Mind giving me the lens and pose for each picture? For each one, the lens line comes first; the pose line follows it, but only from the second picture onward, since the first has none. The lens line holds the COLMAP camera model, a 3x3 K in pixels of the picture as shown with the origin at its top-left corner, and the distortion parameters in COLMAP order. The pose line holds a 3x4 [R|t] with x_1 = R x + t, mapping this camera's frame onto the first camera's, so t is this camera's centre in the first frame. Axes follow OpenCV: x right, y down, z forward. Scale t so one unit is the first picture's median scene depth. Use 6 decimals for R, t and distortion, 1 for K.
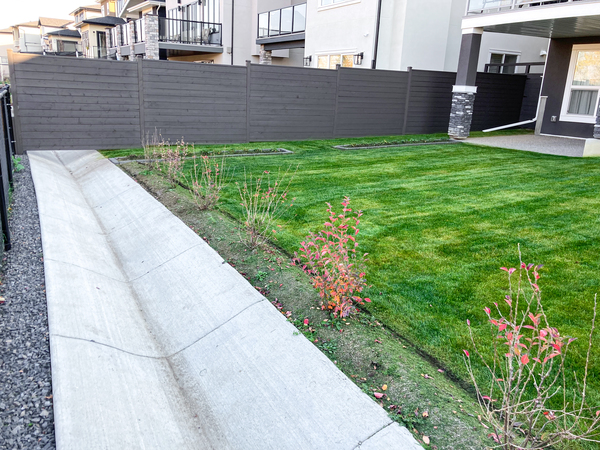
lens RADIAL K [[489.2, 0, 300.0], [0, 489.2, 225.0], [0, 0, 1]] dist [0.001828, -0.011768]
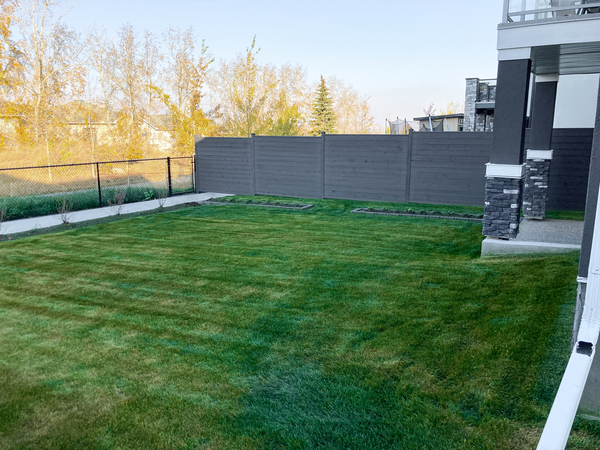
lens RADIAL K [[488.5, 0, 291.9], [0, 488.5, 227.2], [0, 0, 1]] dist [0.017341, -0.011347]
pose [[0.469770, 0.134138, -0.872539, 0.964417], [-0.212309, 0.976546, 0.035822, -0.137669], [0.856879, 0.168419, 0.487230, 0.398303]]
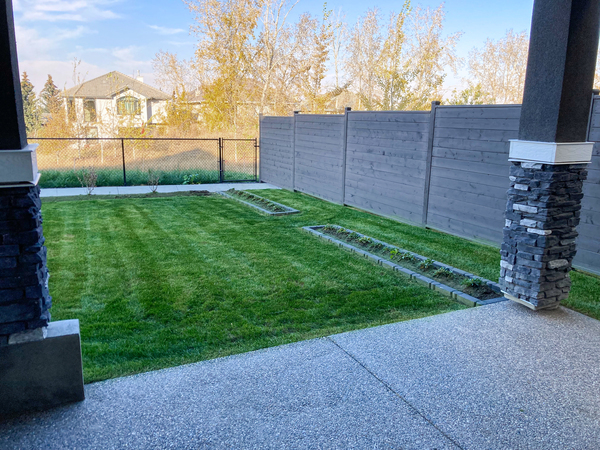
lens RADIAL K [[488.5, 0, 291.9], [0, 488.5, 227.2], [0, 0, 1]] dist [0.017341, -0.011347]
pose [[-0.087064, 0.177735, -0.980219, 0.765809], [-0.286938, 0.937783, 0.195526, -0.290635], [0.953985, 0.298285, -0.030648, 1.026946]]
